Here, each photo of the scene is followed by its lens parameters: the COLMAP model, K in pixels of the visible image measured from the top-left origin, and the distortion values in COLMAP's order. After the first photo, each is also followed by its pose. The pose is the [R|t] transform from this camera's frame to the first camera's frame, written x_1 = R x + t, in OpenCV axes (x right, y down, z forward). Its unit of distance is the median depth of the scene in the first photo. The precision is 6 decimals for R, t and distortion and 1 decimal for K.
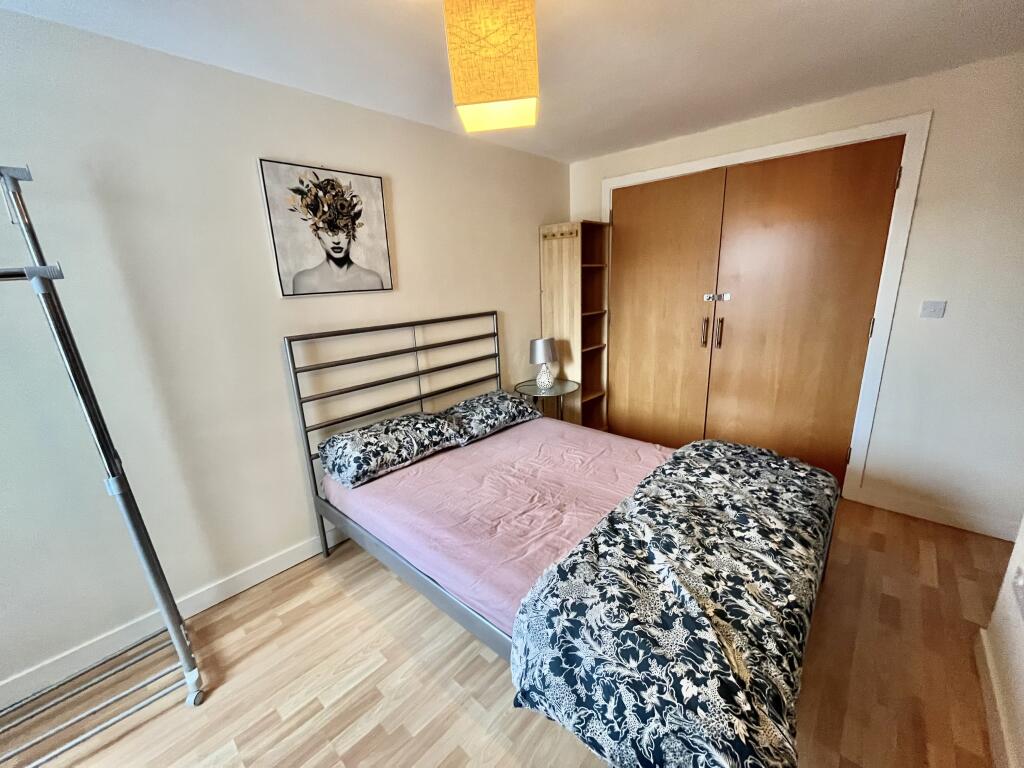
lens RADIAL K [[409.4, 0, 509.1], [0, 409.4, 382.7], [0, 0, 1]] dist [-0.010508, 0.000215]
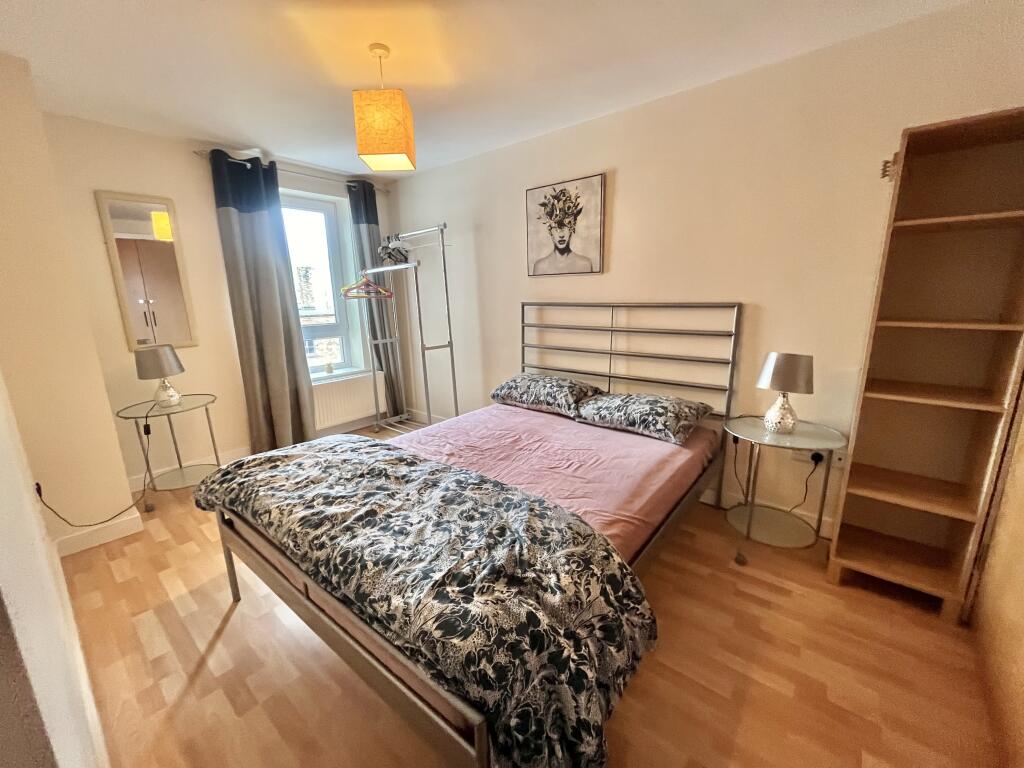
lens RADIAL K [[409.4, 0, 509.1], [0, 409.4, 382.7], [0, 0, 1]] dist [-0.010508, 0.000215]
pose [[0.070467, 0.258316, -0.963487, 0.956072], [-0.231986, 0.943648, 0.236031, -0.164149], [0.970163, 0.206883, 0.126422, 0.745233]]
